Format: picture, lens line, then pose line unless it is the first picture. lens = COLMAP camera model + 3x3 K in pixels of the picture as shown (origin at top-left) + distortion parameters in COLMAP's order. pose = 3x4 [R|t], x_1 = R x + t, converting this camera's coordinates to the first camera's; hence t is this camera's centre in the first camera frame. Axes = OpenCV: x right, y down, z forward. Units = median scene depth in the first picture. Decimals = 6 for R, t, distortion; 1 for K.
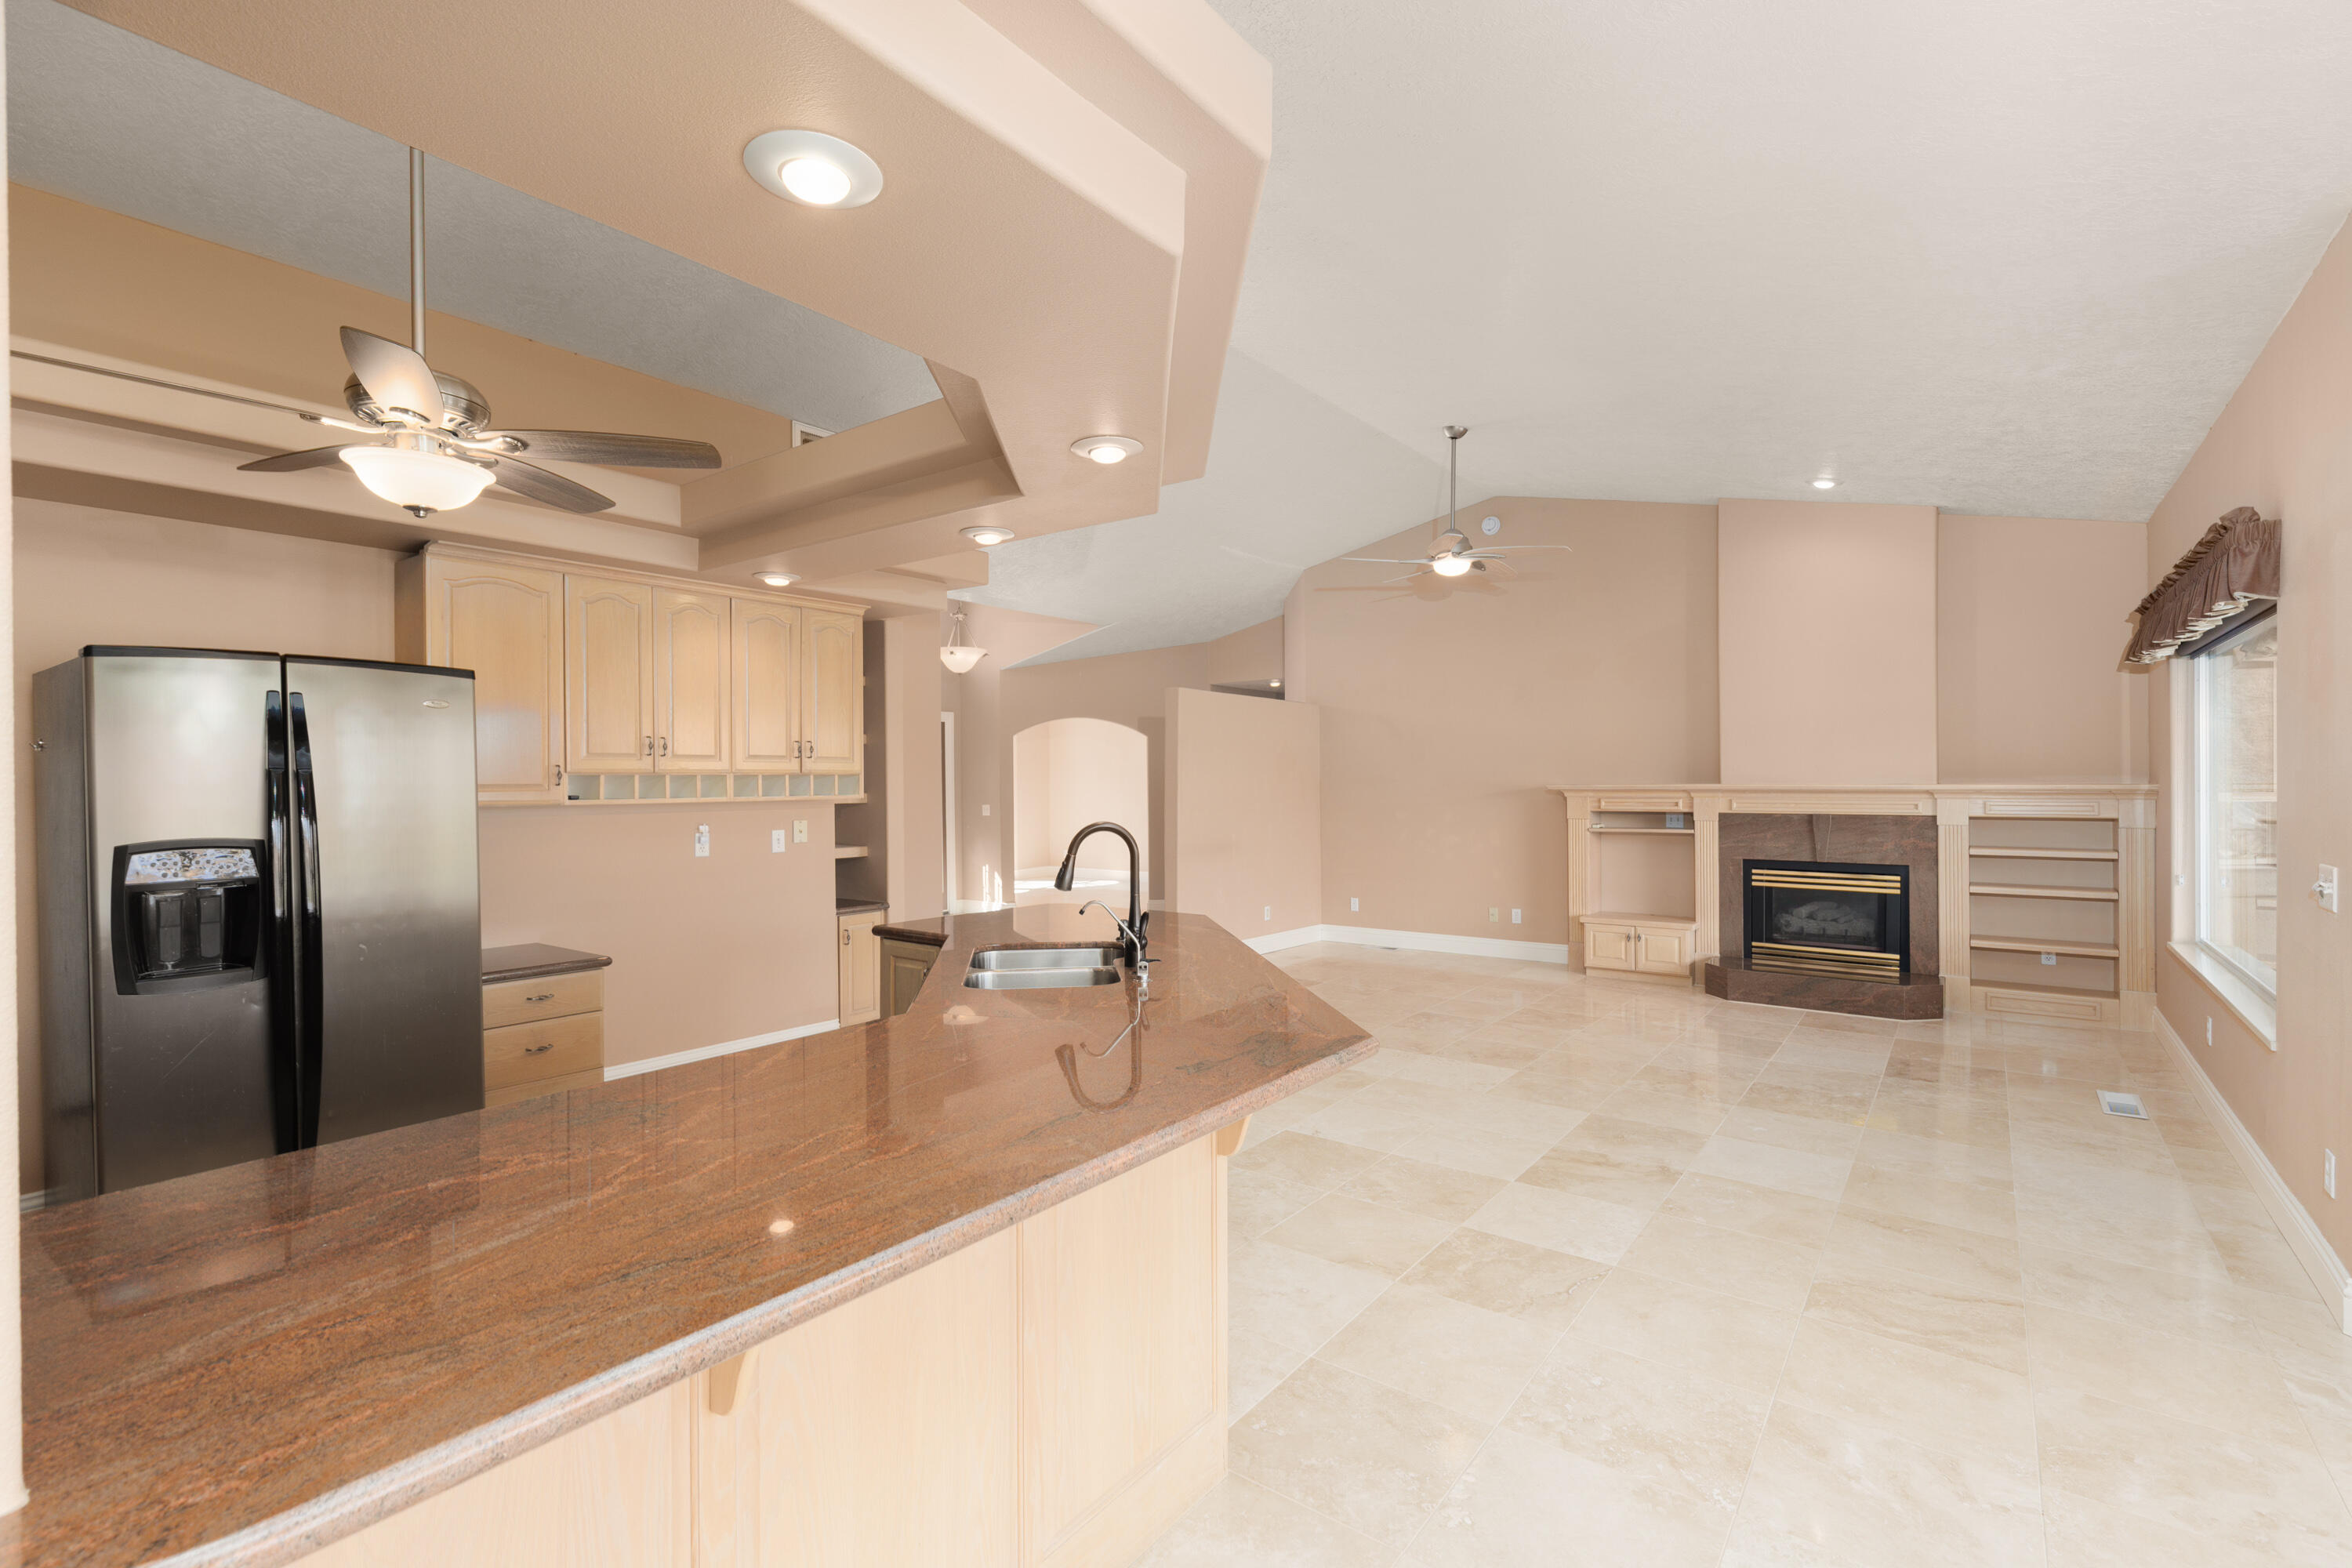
lens RADIAL K [[1050.1, 0, 1164.0], [0, 1050.1, 784.6], [0, 0, 1]] dist [0.001476, -0.000082]
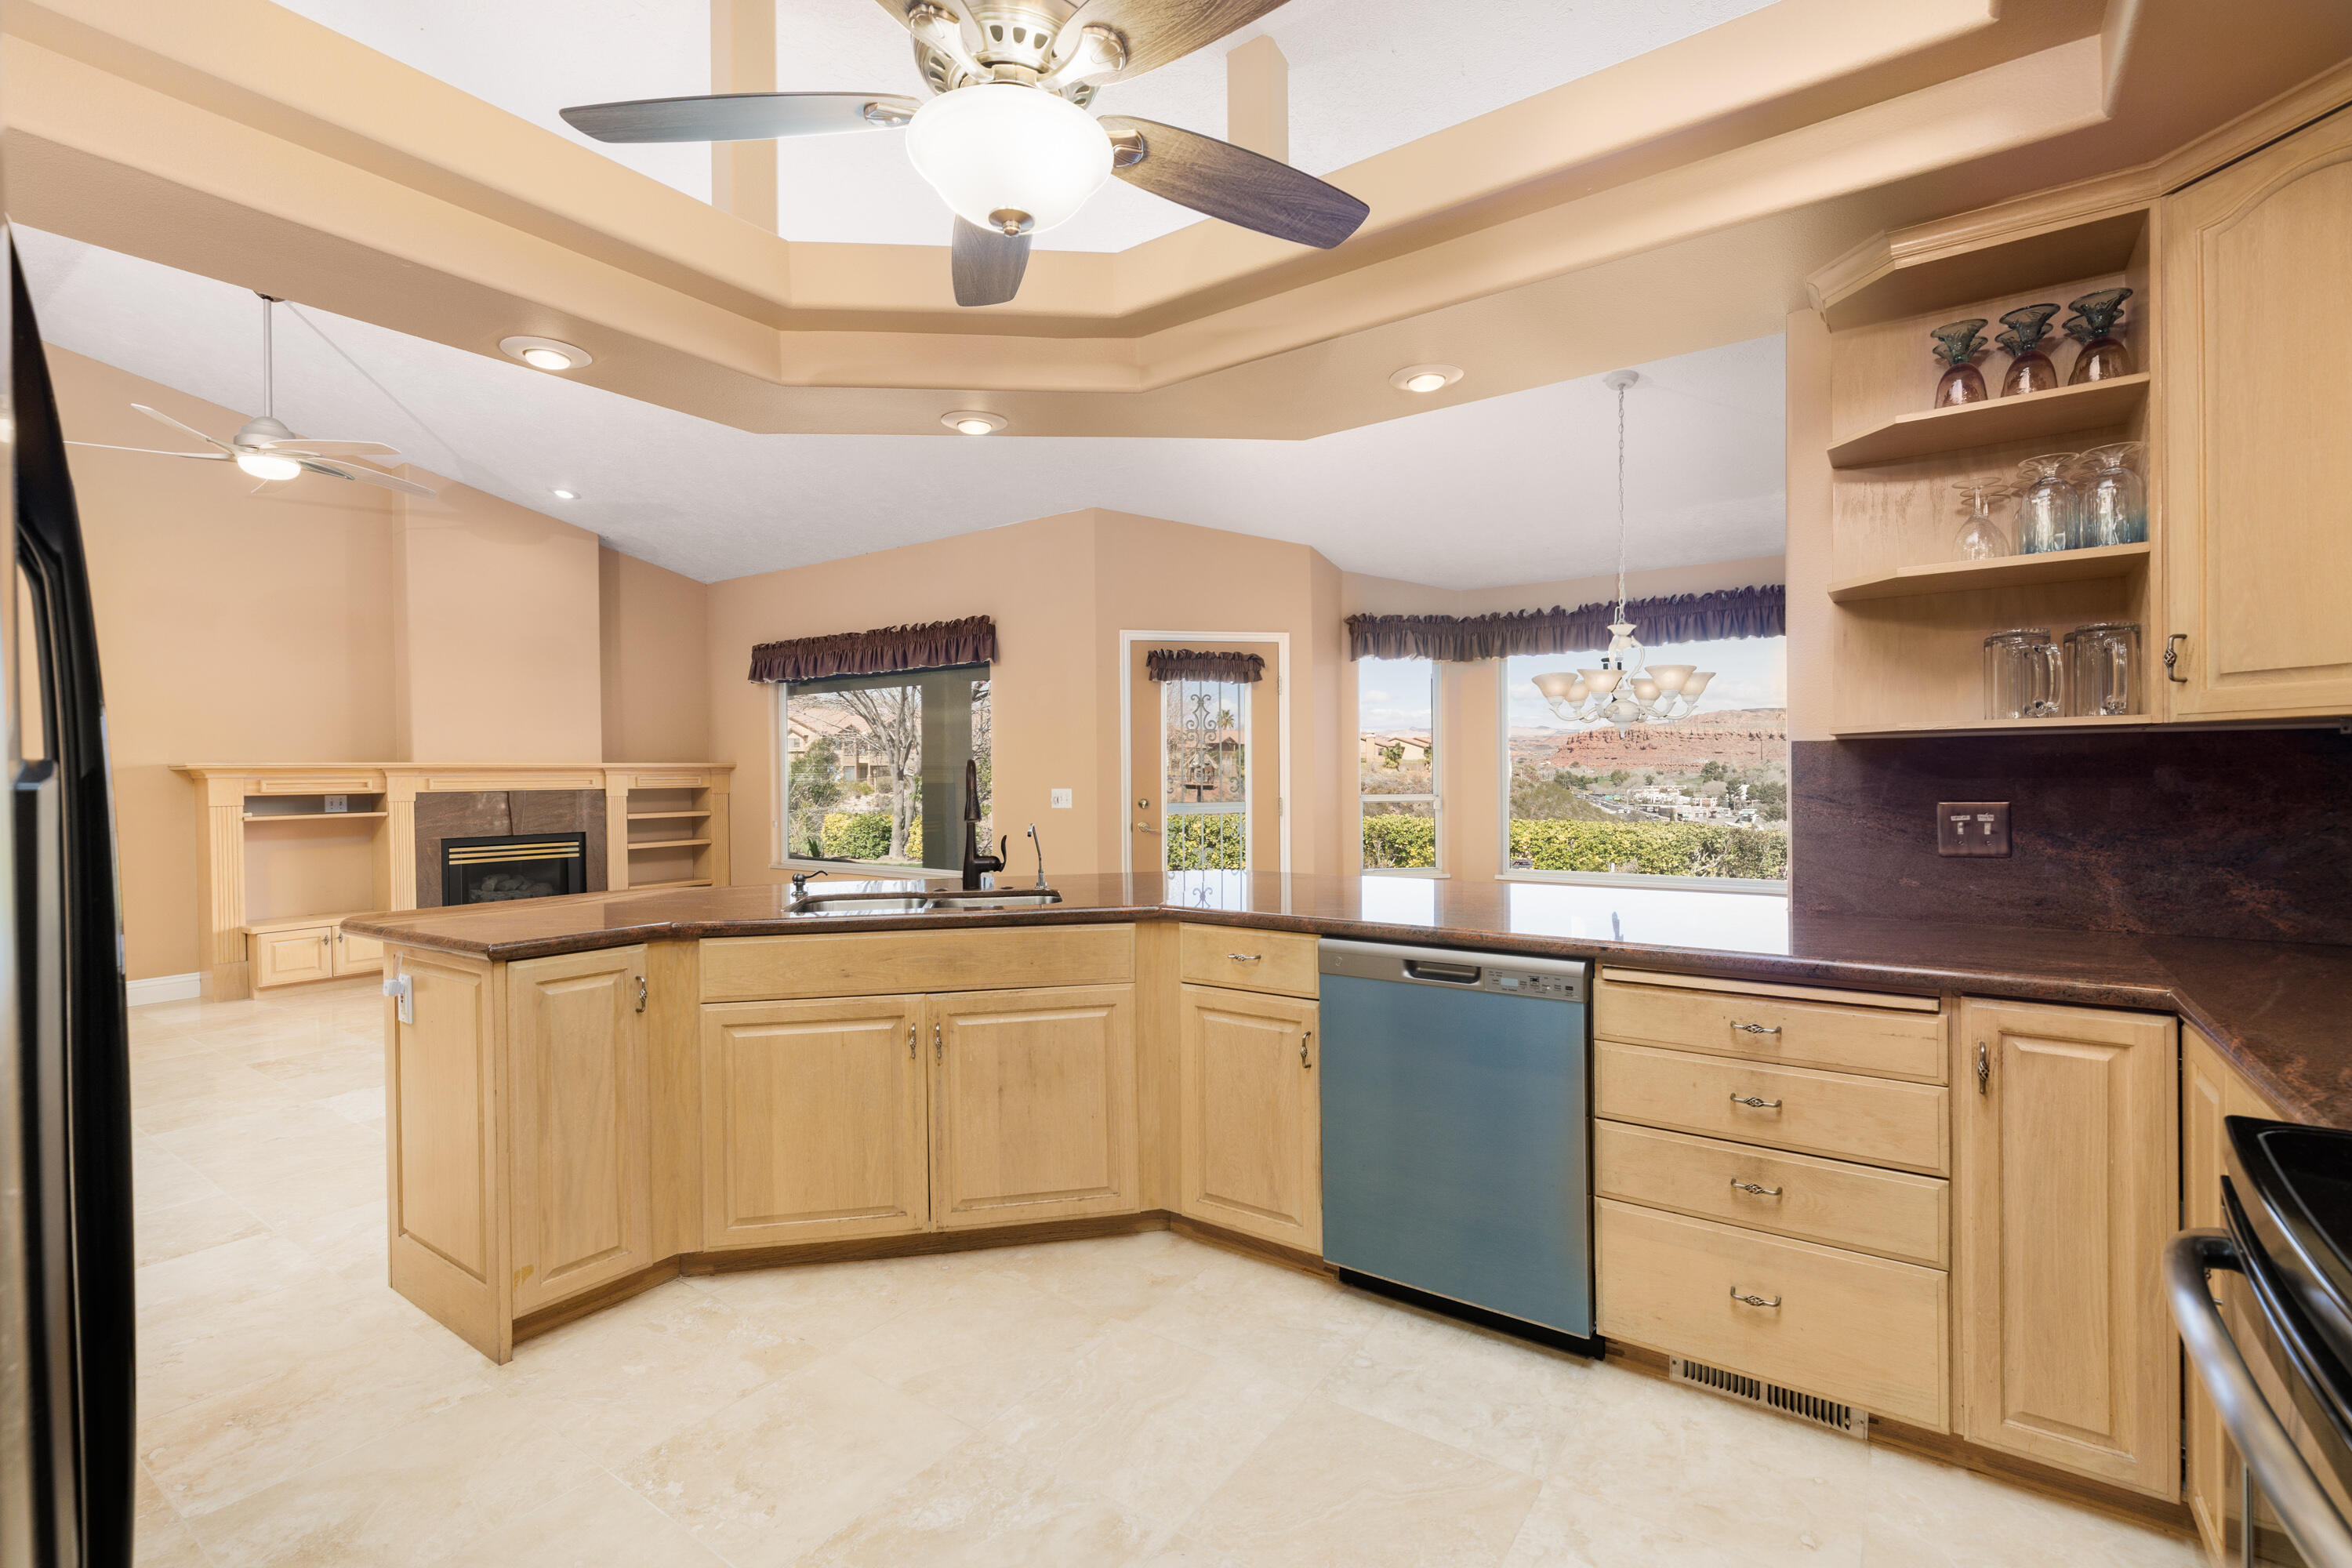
lens RADIAL K [[1050.1, 0, 1185.7], [0, 1050.1, 780.2], [0, 0, 1]] dist [0.001476, -0.000082]
pose [[-0.028946, -0.000181, 0.999581, -0.457668], [0.016833, 0.999858, 0.000668, 0.026921], [-0.999439, 0.016845, -0.028939, 0.330503]]
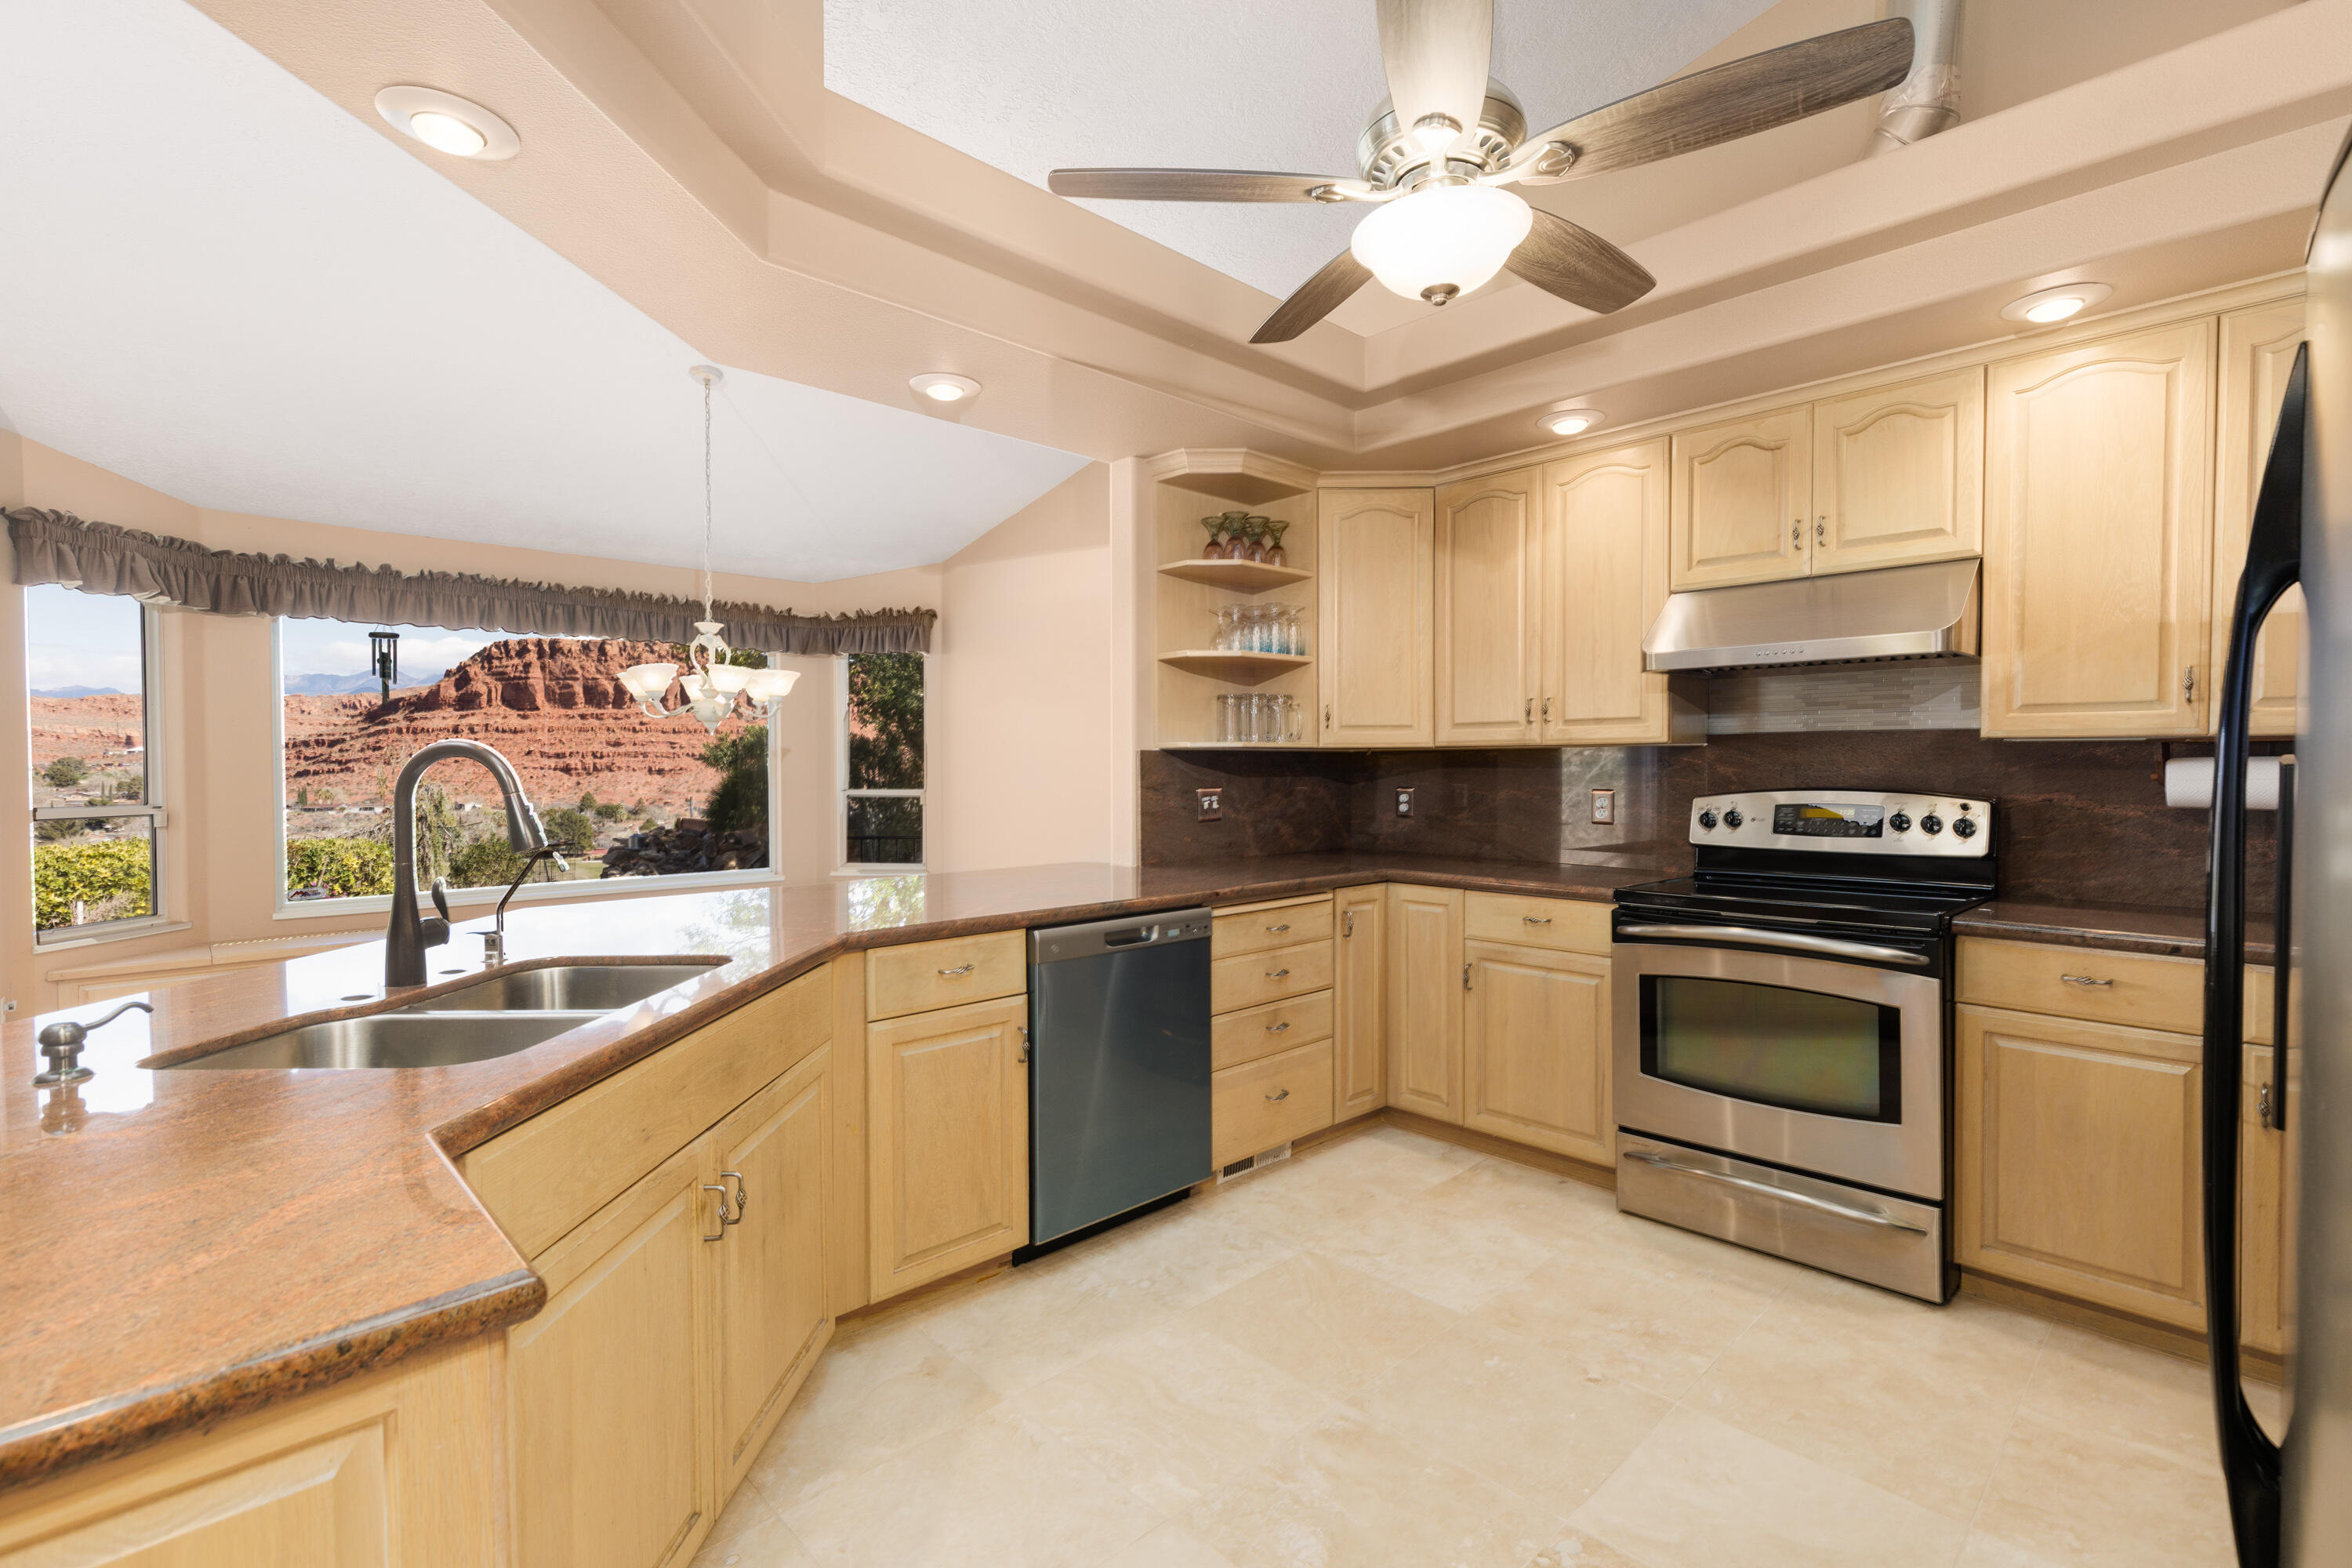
lens RADIAL K [[1050.1, 0, 1191.1], [0, 1050.1, 783.4], [0, 0, 1]] dist [0.001476, -0.000082]
pose [[-0.987710, 0.005687, 0.156196, -0.212423], [0.009086, 0.999737, 0.021056, 0.023256], [-0.156035, 0.022216, -0.987502, 0.626967]]
